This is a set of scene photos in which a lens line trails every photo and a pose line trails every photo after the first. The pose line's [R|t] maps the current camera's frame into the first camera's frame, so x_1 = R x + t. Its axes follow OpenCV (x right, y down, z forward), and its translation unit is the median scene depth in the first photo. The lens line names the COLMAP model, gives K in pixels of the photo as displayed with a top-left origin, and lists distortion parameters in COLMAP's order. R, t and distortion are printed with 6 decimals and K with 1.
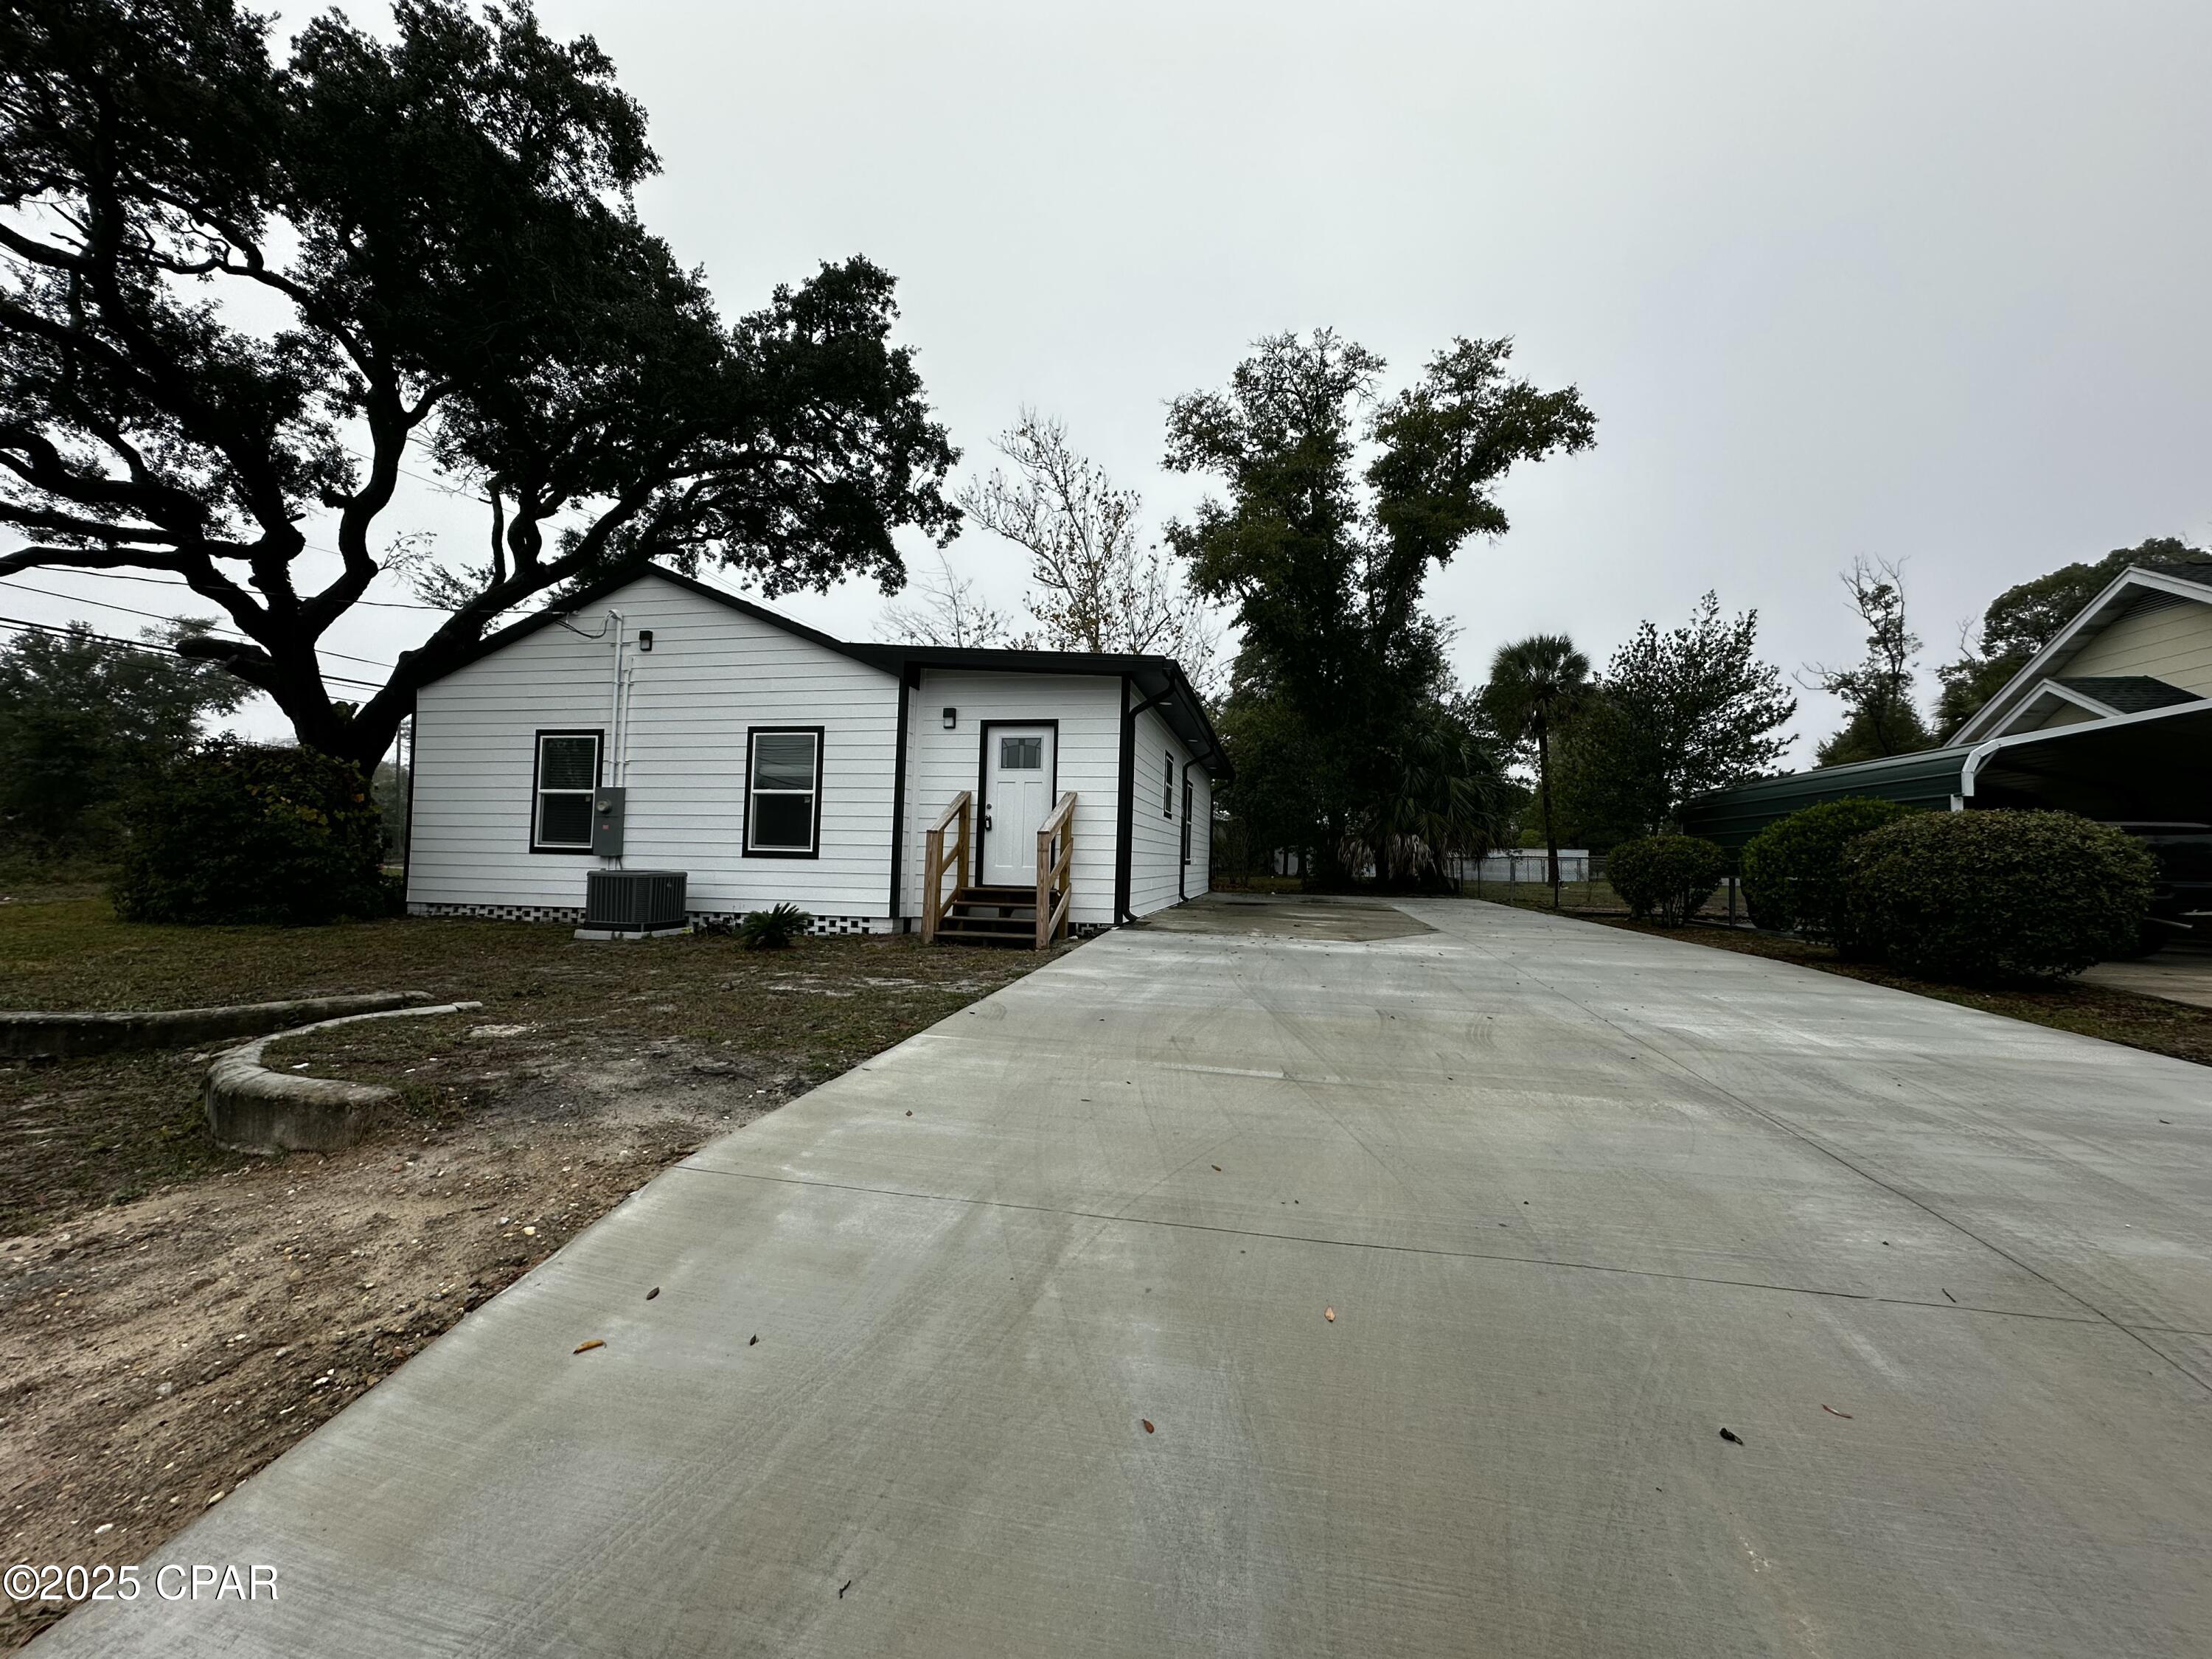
lens RADIAL K [[880.1, 0, 1104.2], [0, 880.1, 838.0], [0, 0, 1]] dist [-0.002660, -0.000159]
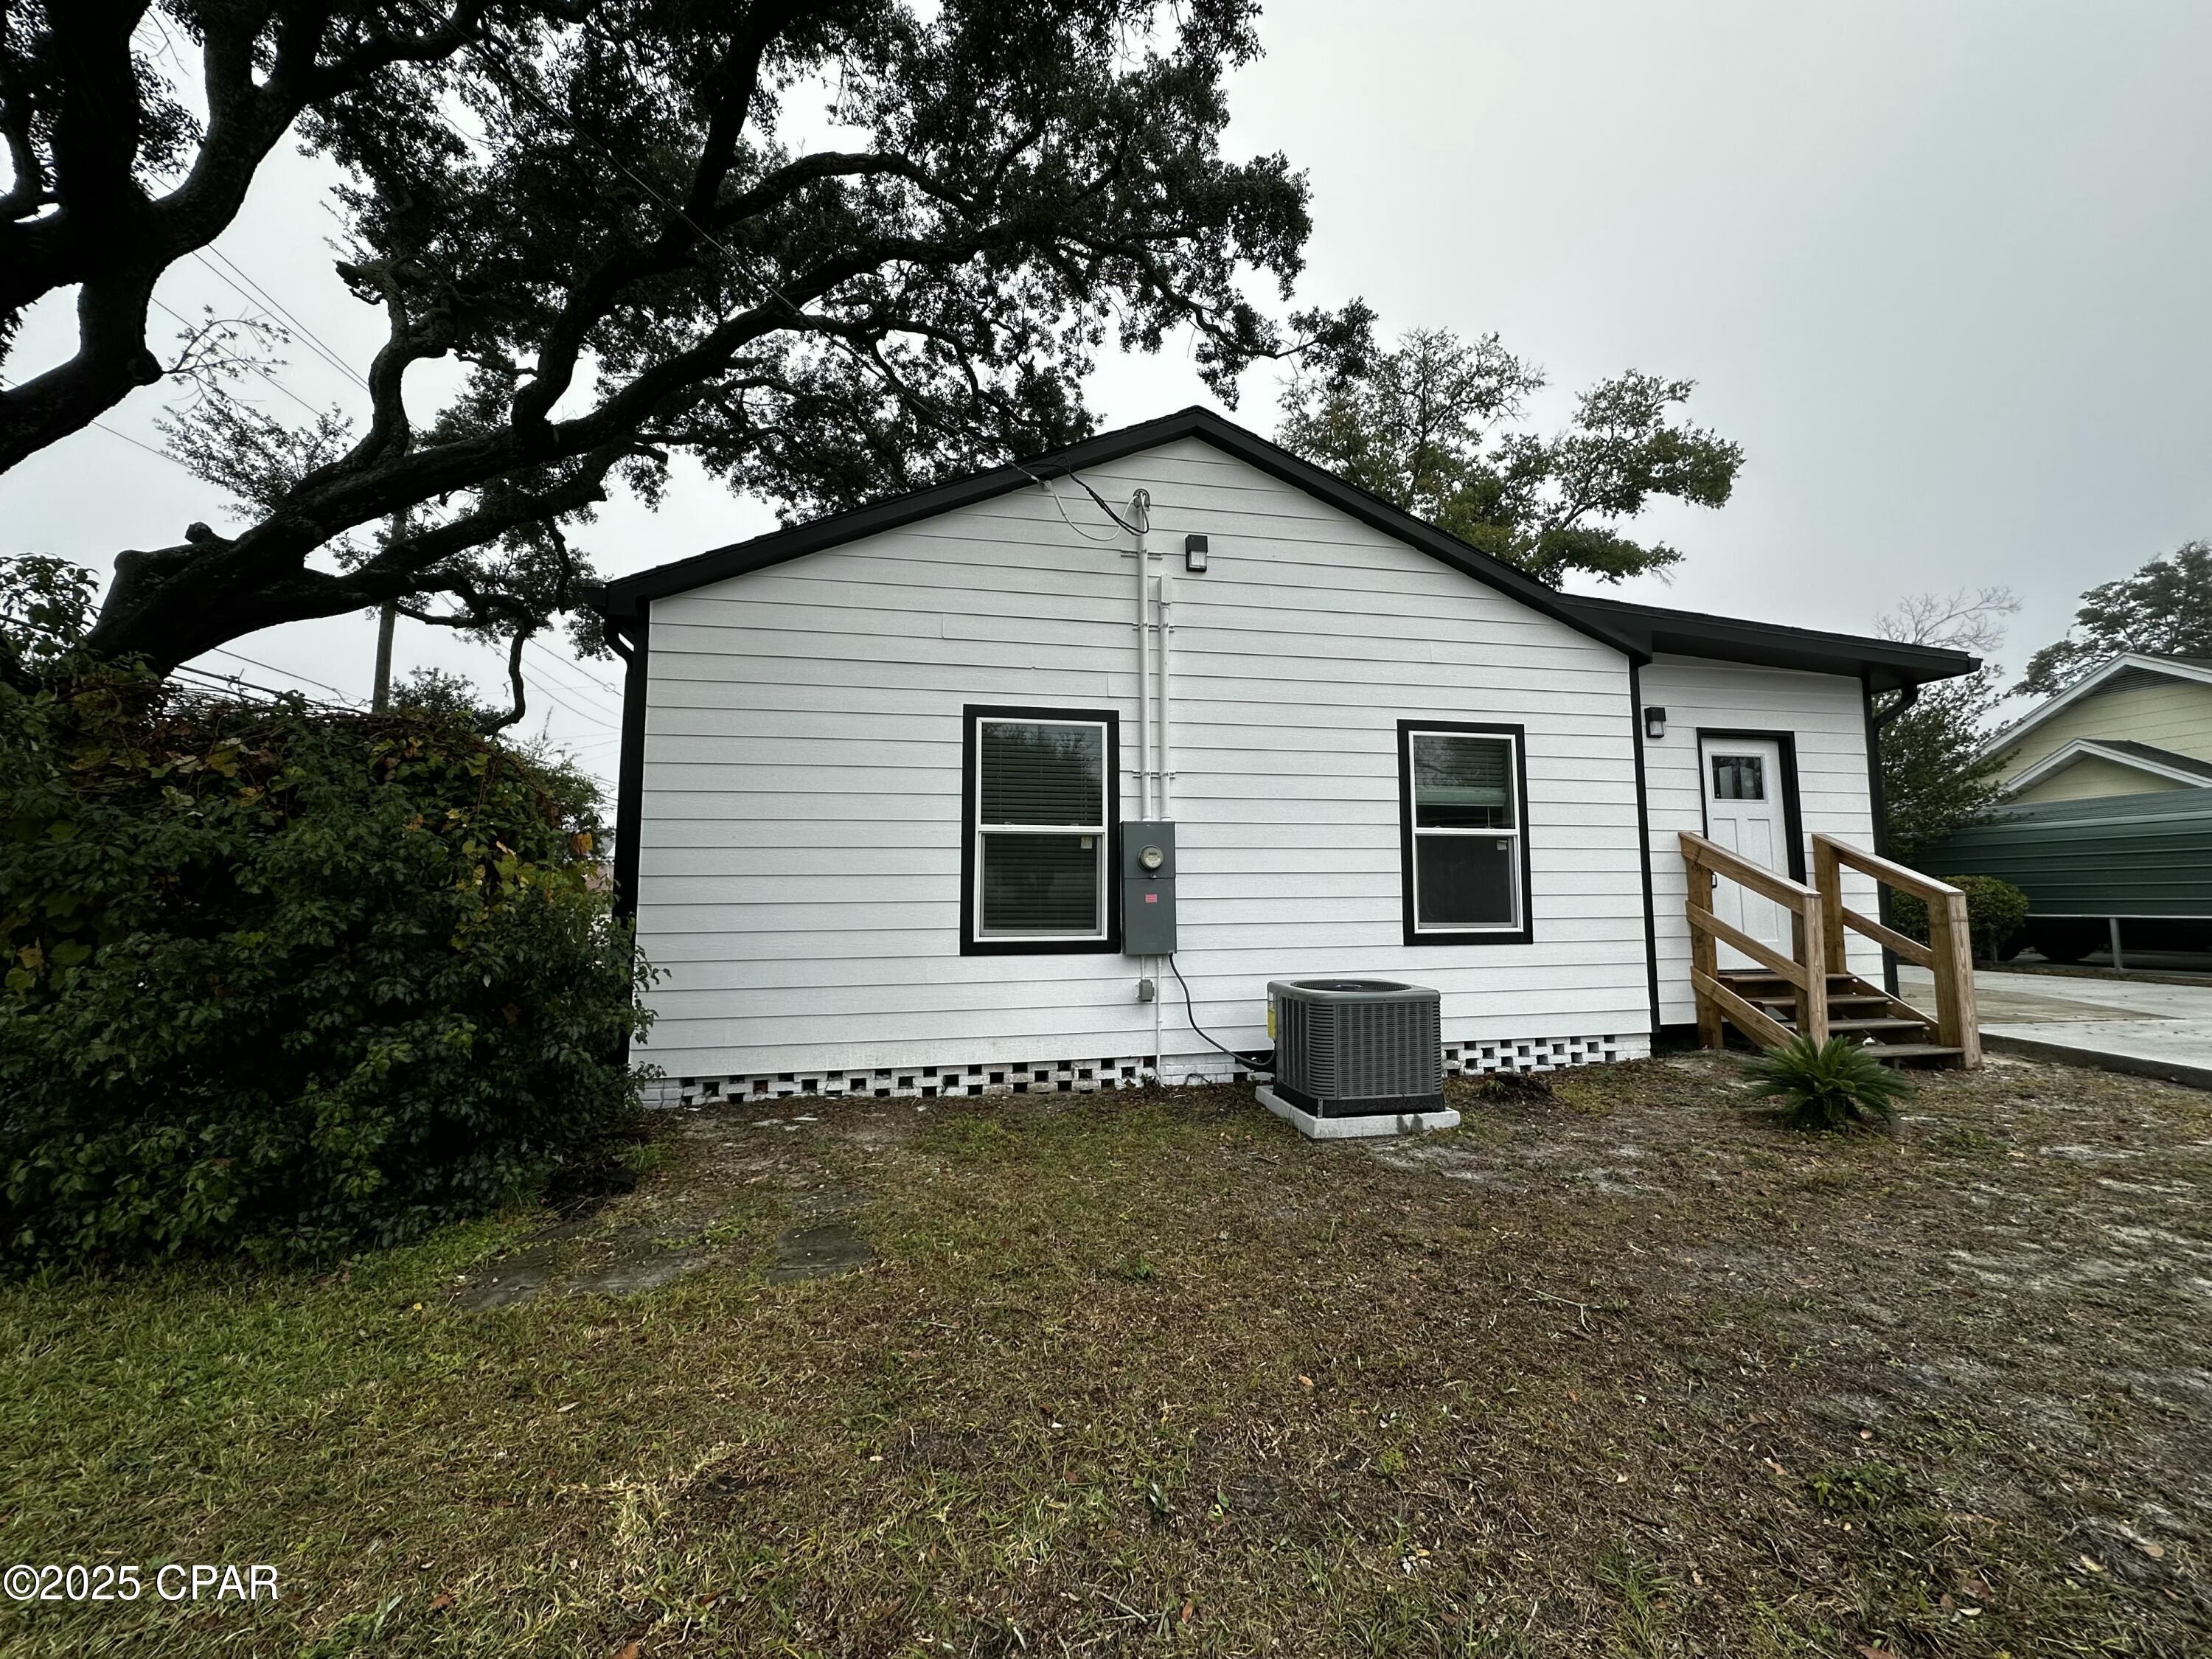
lens RADIAL K [[880.1, 0, 1104.2], [0, 880.1, 838.0], [0, 0, 1]] dist [-0.002660, -0.000159]
pose [[0.920685, 0.000051, 0.390307, -0.808975], [0.016708, 0.999078, -0.039542, -0.028358], [-0.389949, 0.042927, 0.919835, 0.543693]]
